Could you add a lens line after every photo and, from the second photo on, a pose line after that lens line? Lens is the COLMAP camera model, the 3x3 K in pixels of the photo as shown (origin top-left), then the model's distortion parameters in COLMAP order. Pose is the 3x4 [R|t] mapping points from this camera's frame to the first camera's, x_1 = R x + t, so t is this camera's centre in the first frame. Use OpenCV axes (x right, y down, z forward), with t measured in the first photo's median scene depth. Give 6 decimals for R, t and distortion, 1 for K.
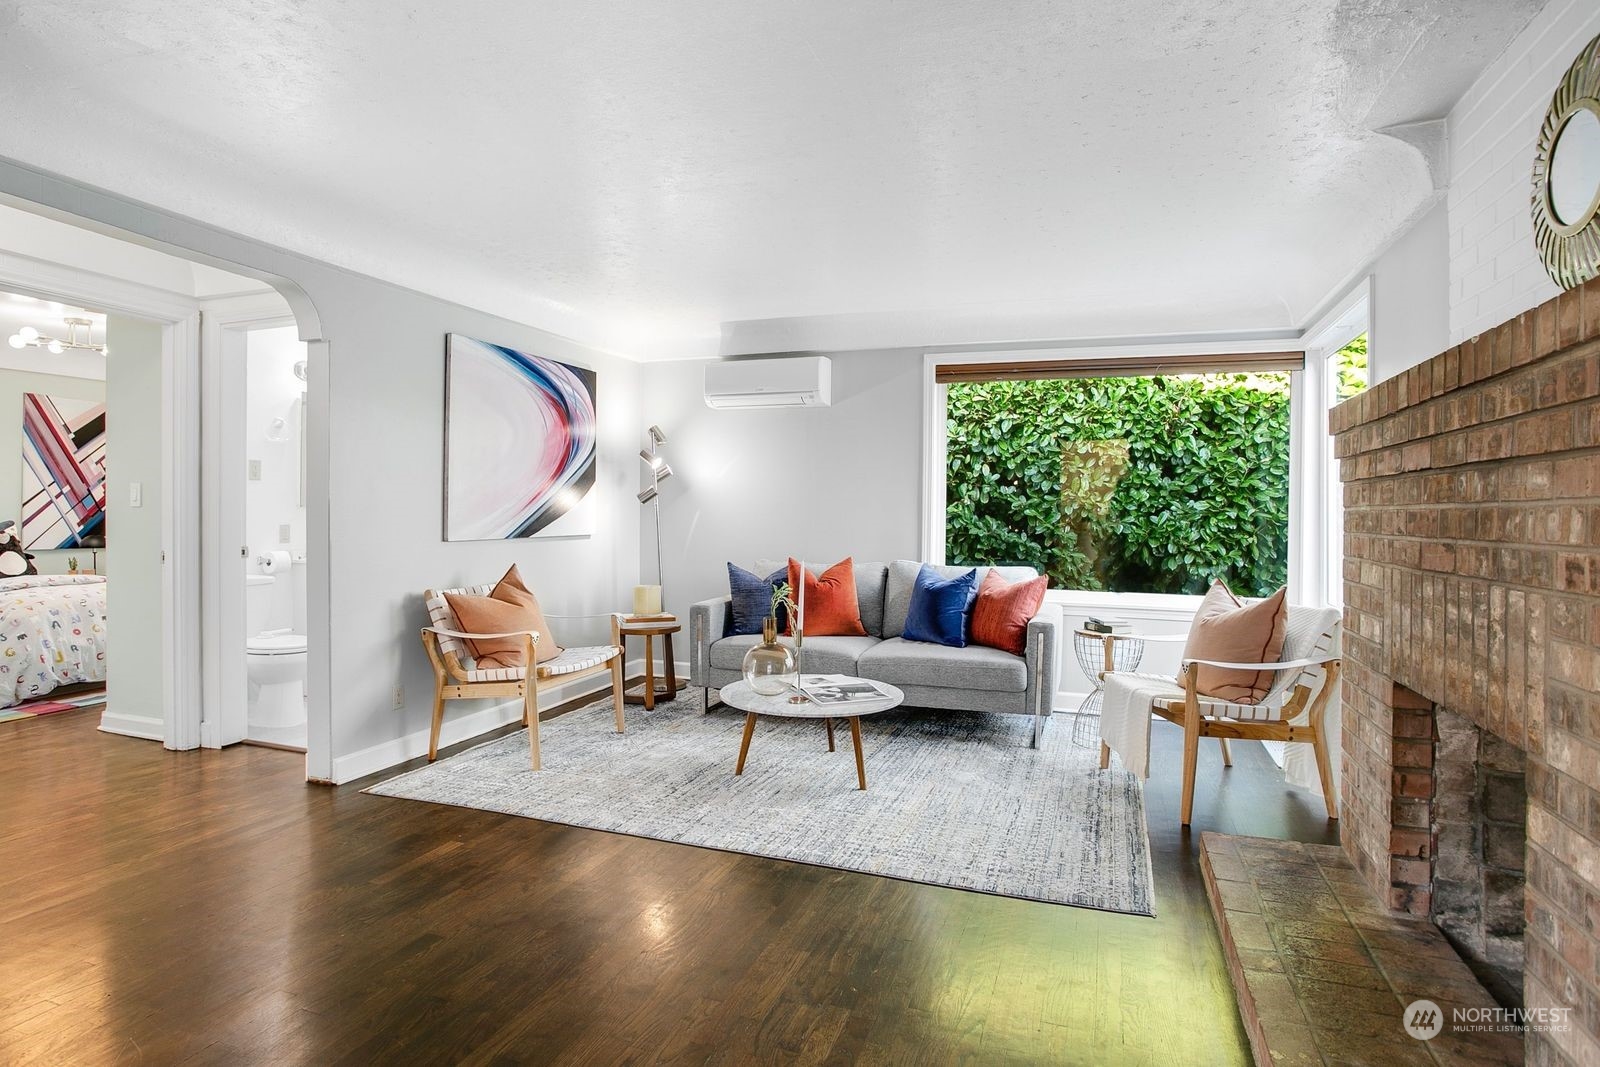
lens RADIAL K [[836.1, 0, 804.2], [0, 836.1, 527.4], [0, 0, 1]] dist [-0.072499, 0.031612]
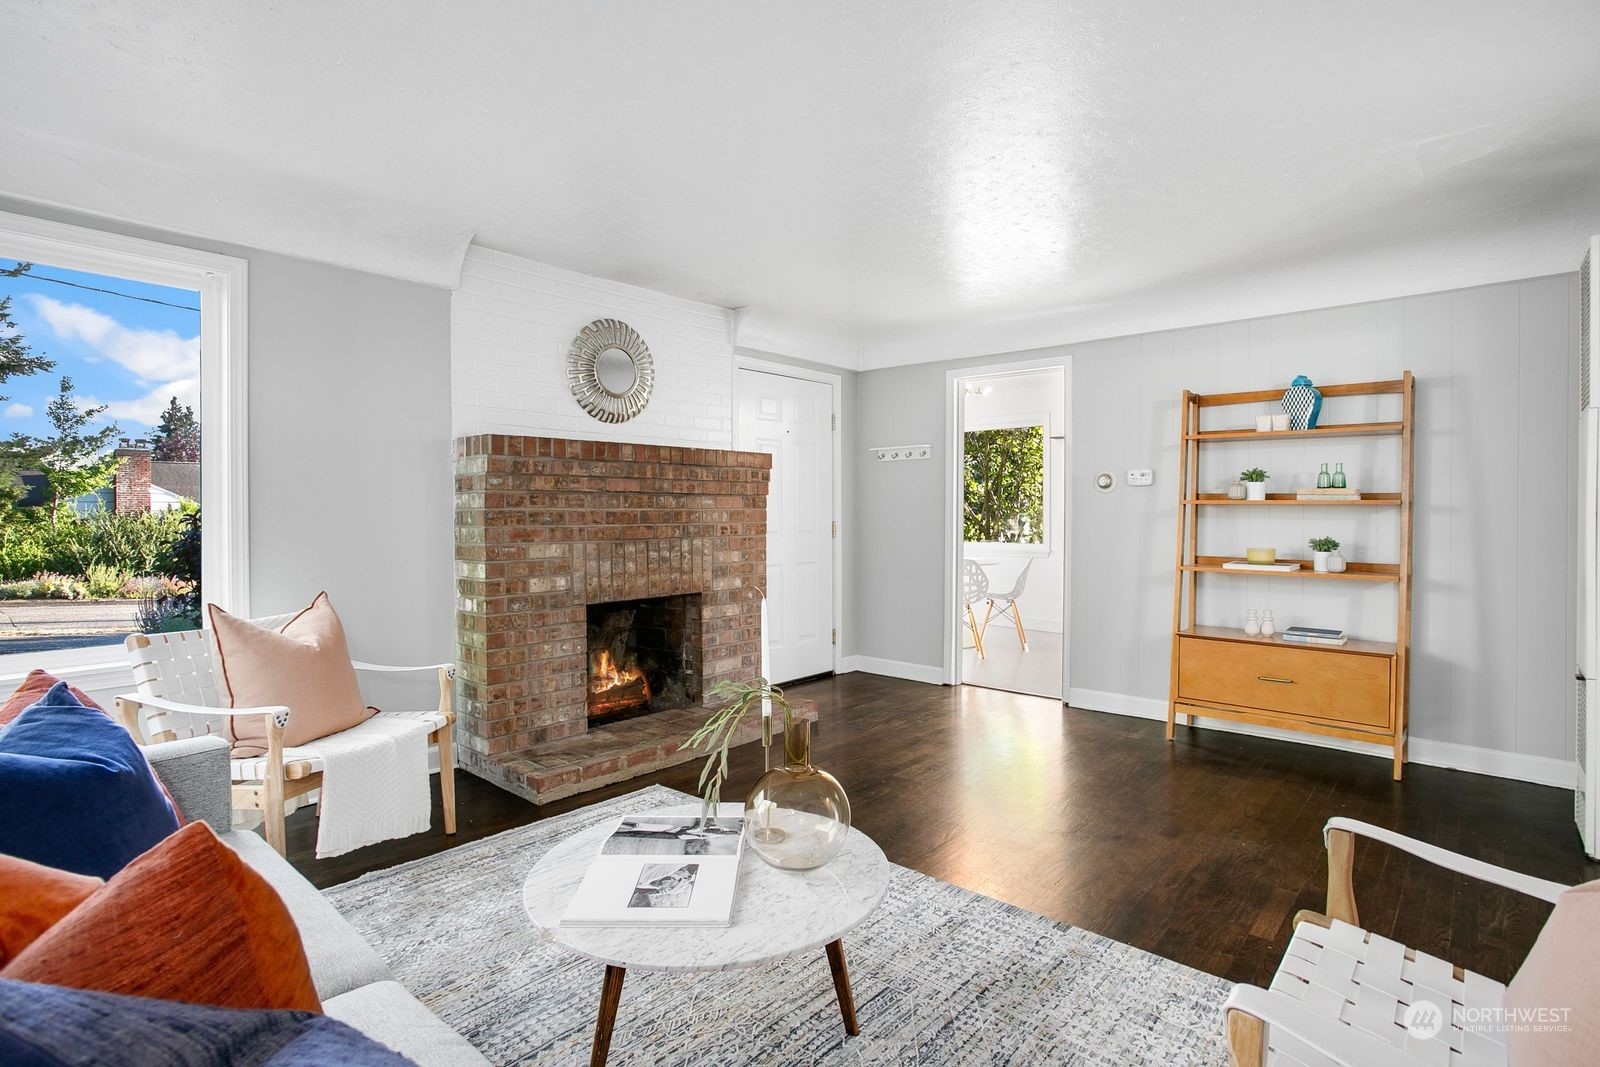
lens RADIAL K [[814.0, 0, 822.5], [0, 814.0, 524.5], [0, 0, 1]] dist [-0.042149, 0.021267]
pose [[-0.936912, -0.014123, 0.349280, -0.312062], [-0.004329, 0.999576, 0.028806, -0.033811], [-0.349539, 0.025476, -0.936576, 1.986536]]
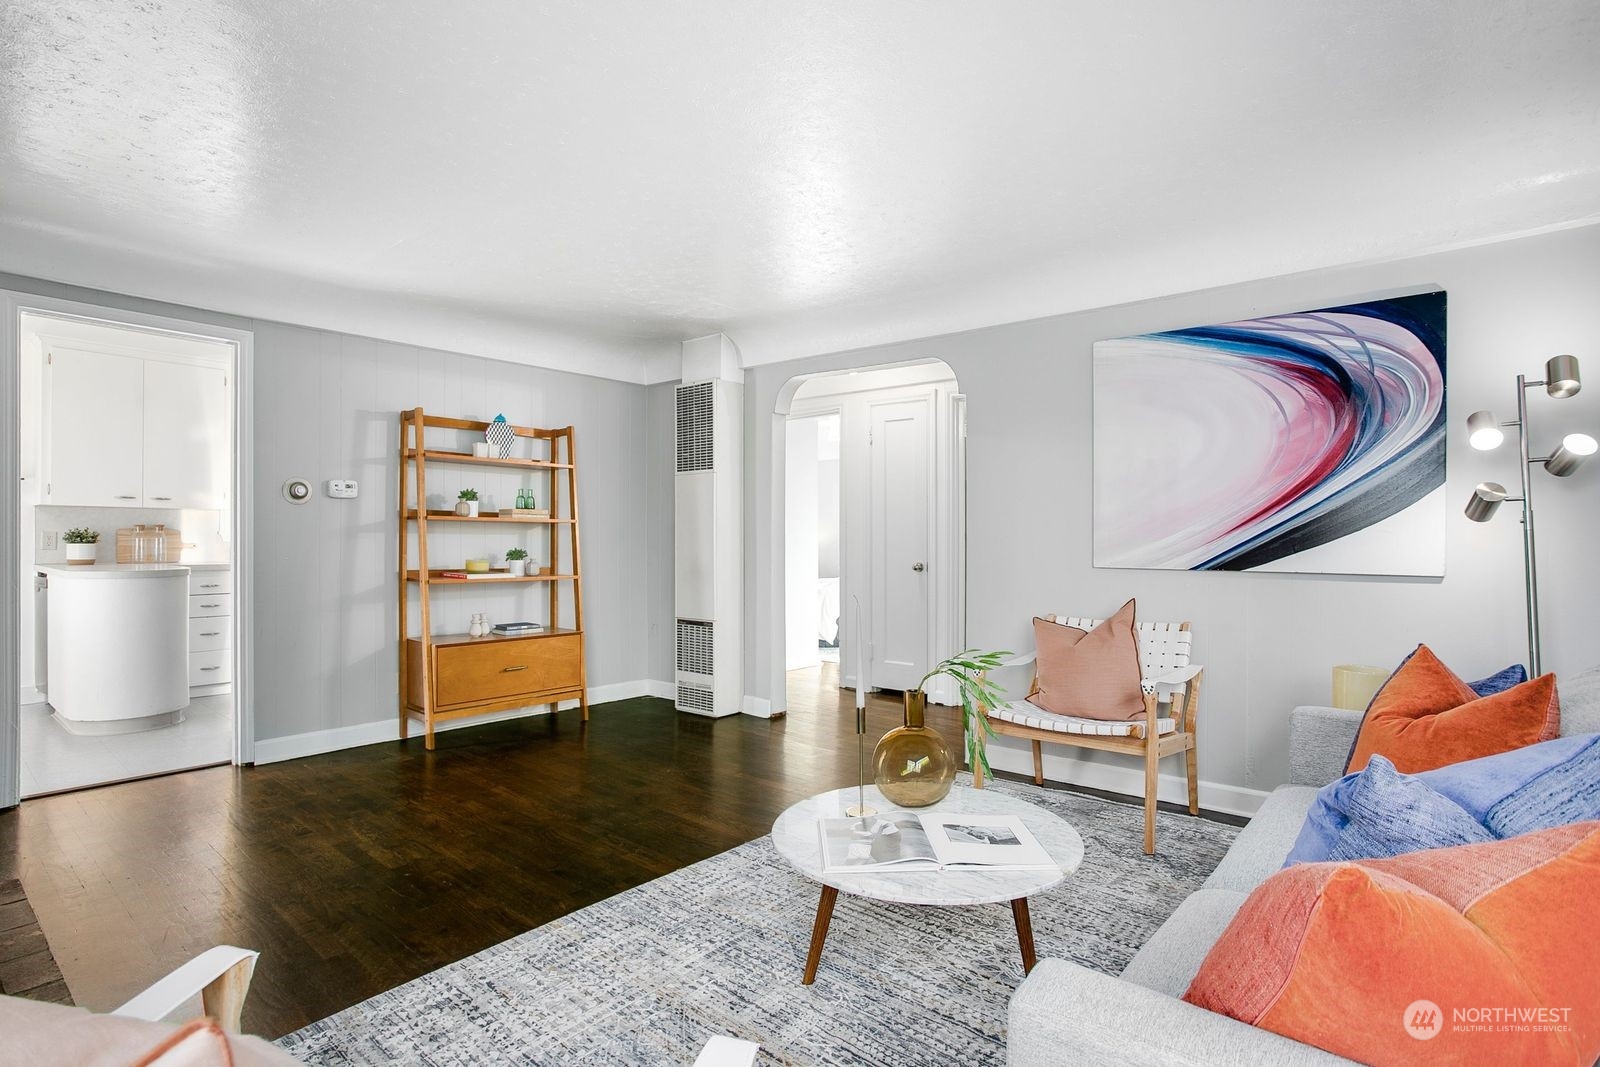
lens RADIAL K [[836.1, 0, 804.2], [0, 836.1, 527.4], [0, 0, 1]] dist [-0.072499, 0.031612]
pose [[-0.350000, -0.014518, -0.936637, 0.837503], [-0.022818, 0.999715, -0.006969, -0.021511], [0.936472, 0.018933, -0.350231, 1.558168]]
